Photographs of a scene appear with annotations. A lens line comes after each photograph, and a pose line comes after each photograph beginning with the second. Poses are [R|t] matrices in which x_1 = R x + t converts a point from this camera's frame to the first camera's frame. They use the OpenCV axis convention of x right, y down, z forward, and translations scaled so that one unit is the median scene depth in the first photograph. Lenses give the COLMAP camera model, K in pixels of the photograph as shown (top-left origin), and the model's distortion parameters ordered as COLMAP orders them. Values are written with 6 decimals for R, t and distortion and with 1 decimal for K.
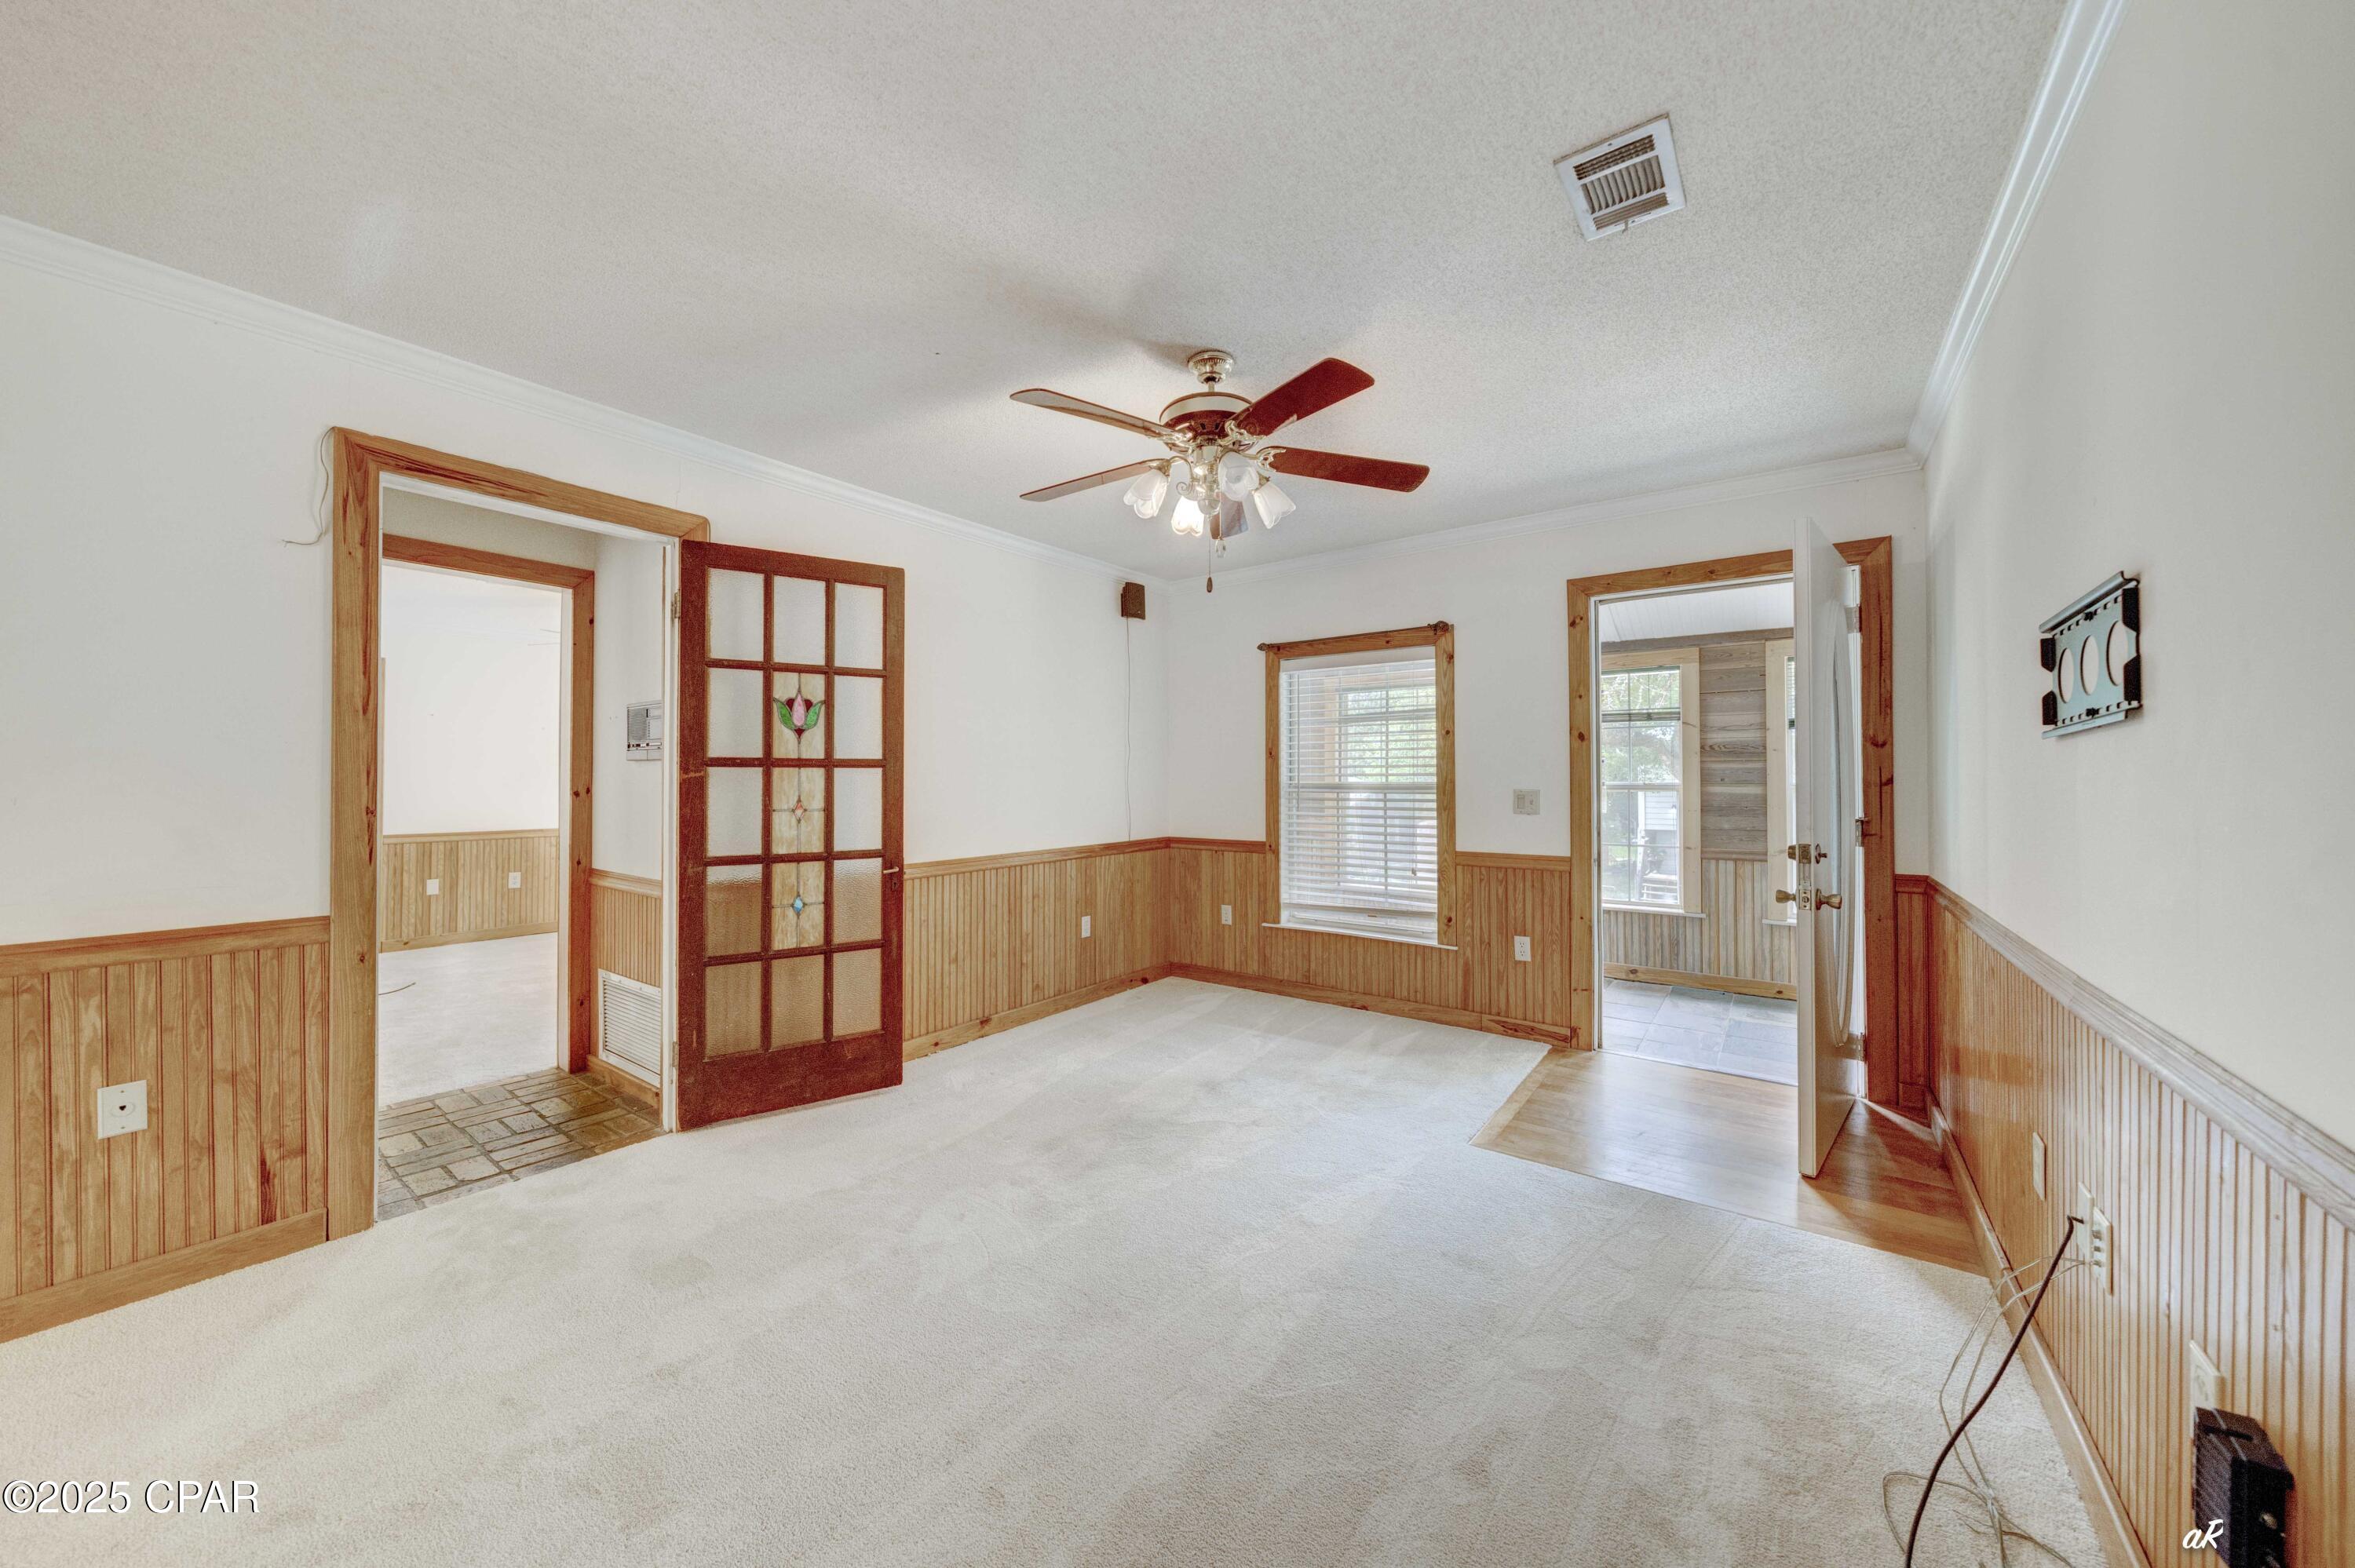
lens RADIAL K [[807.4, 0, 1176.0], [0, 807.4, 774.0], [0, 0, 1]] dist [-0.005844, 0.000355]
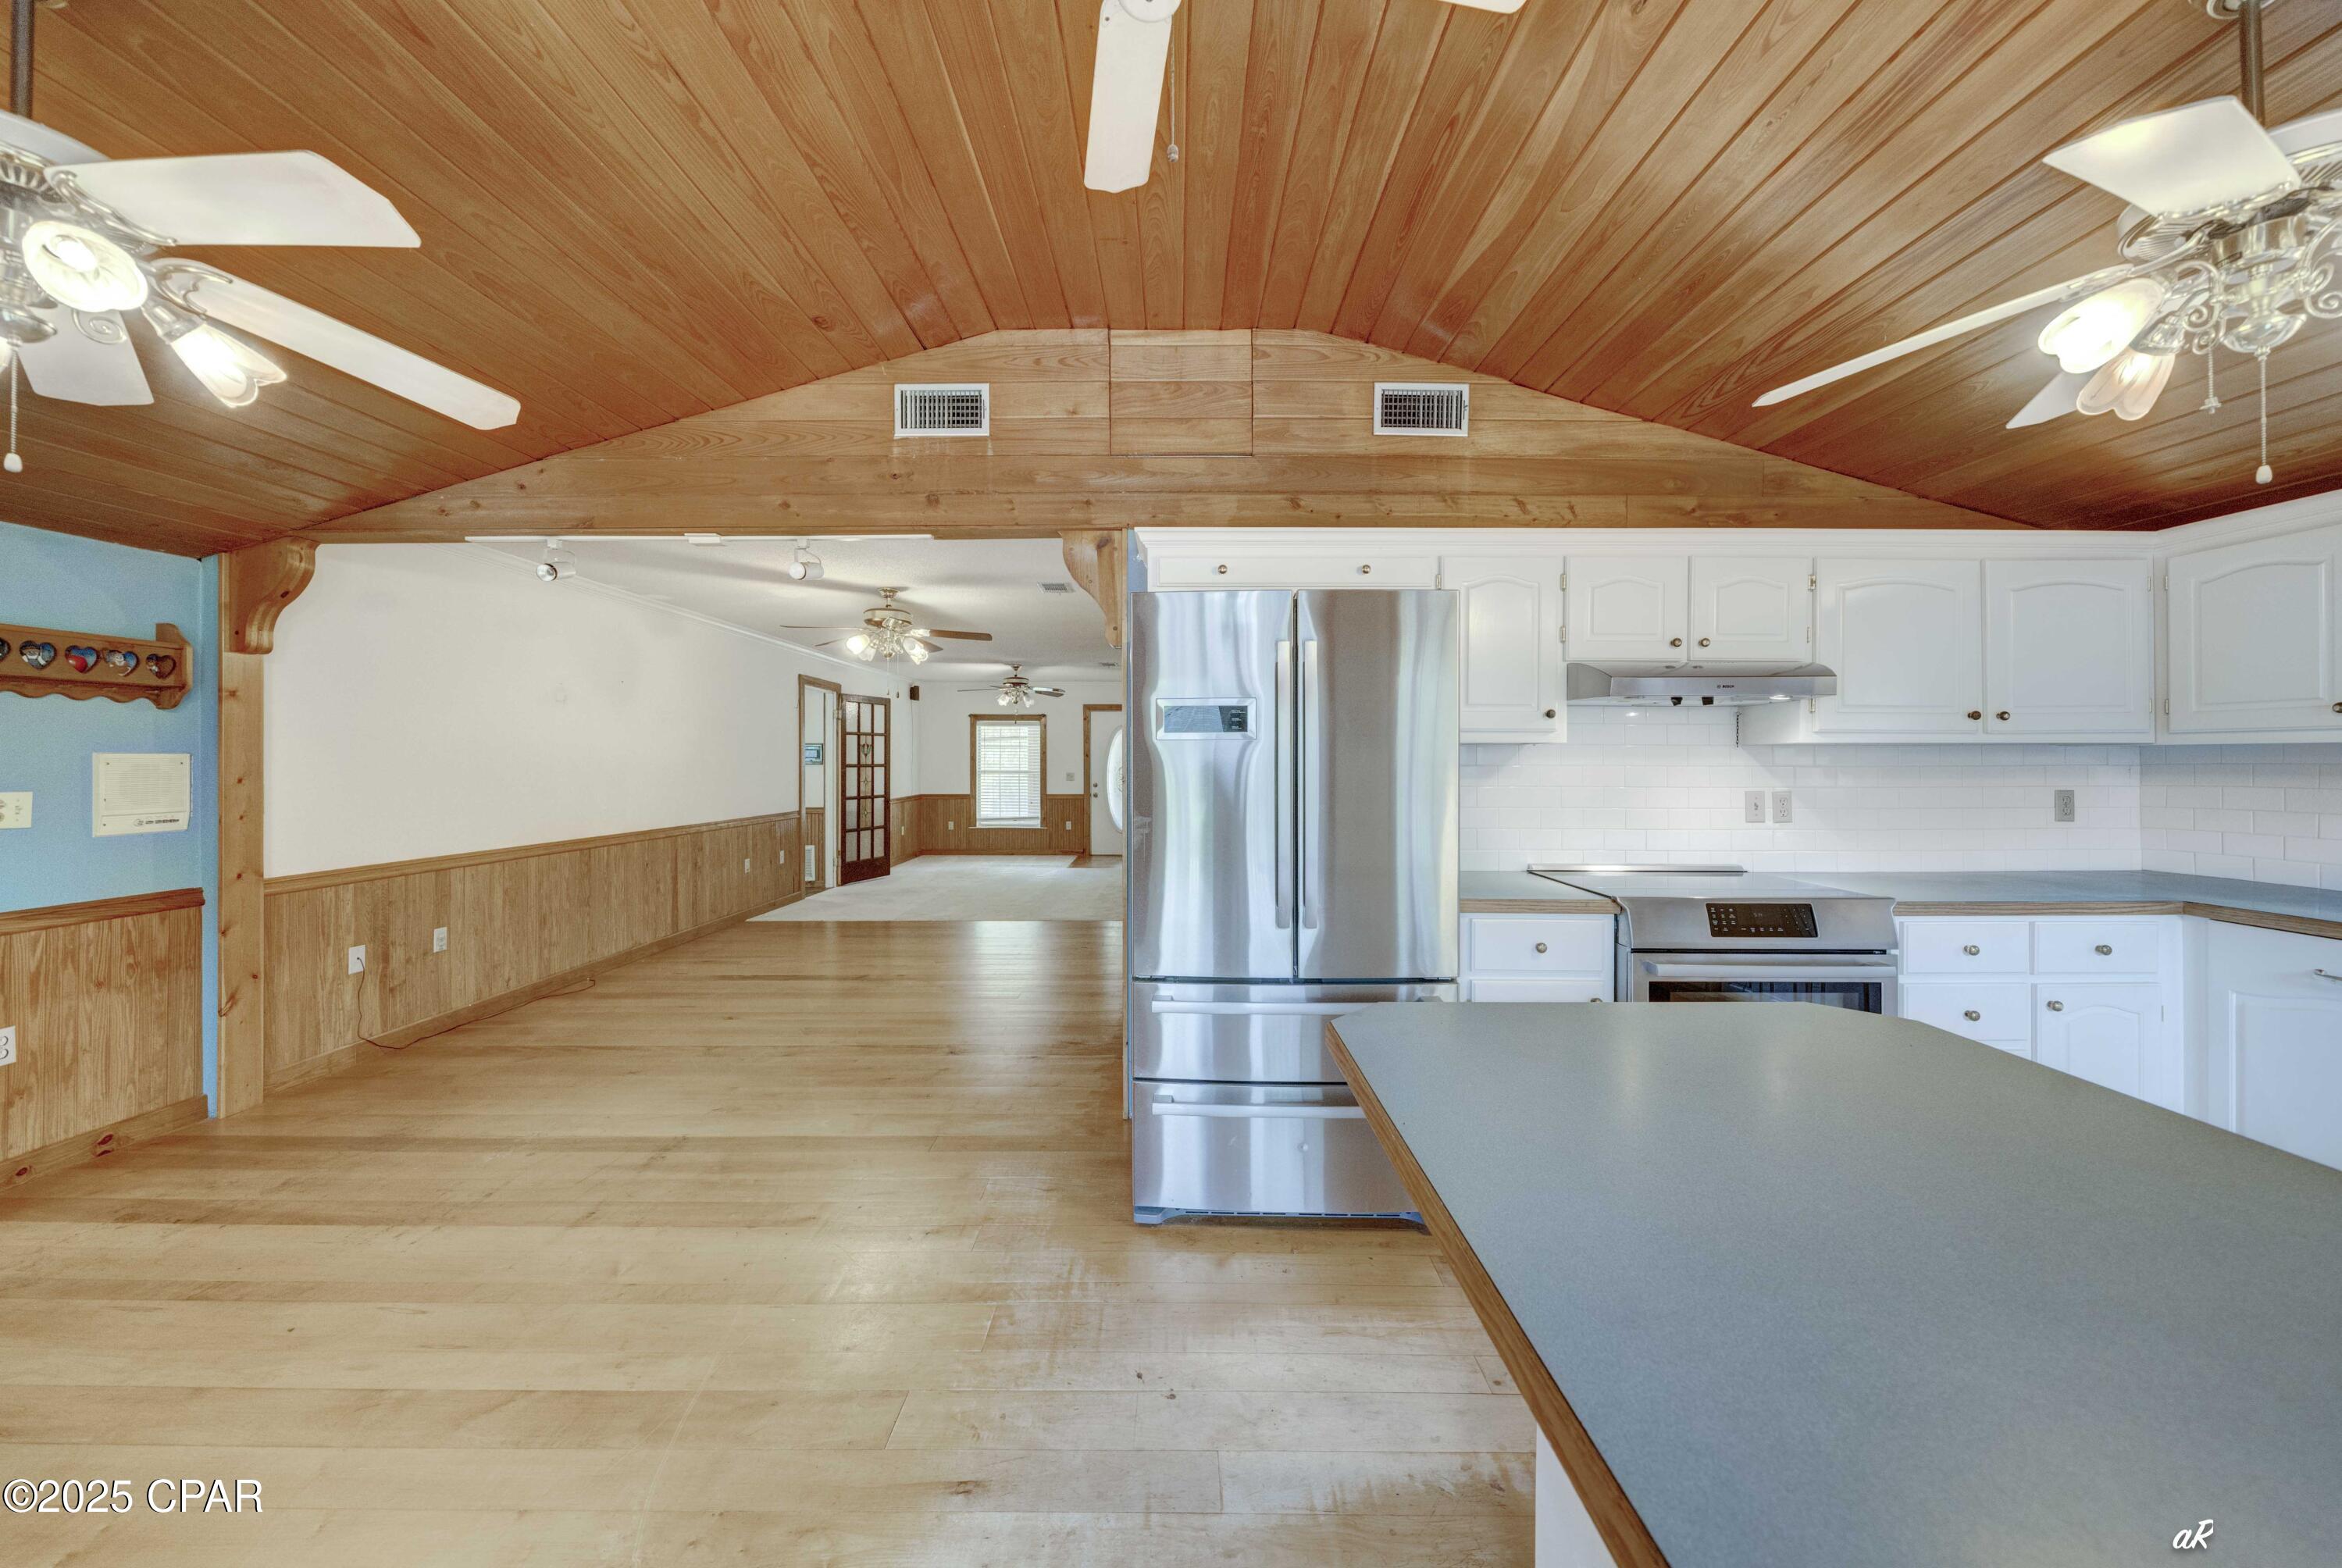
lens RADIAL K [[803.0, 0, 1171.7], [0, 803.0, 765.2], [0, 0, 1]] dist [-0.005844, 0.000355]
pose [[0.796235, -0.005938, 0.604958, -1.074457], [-0.000162, 0.999950, 0.010029, -0.035910], [-0.604987, -0.008083, 0.796194, -1.609992]]
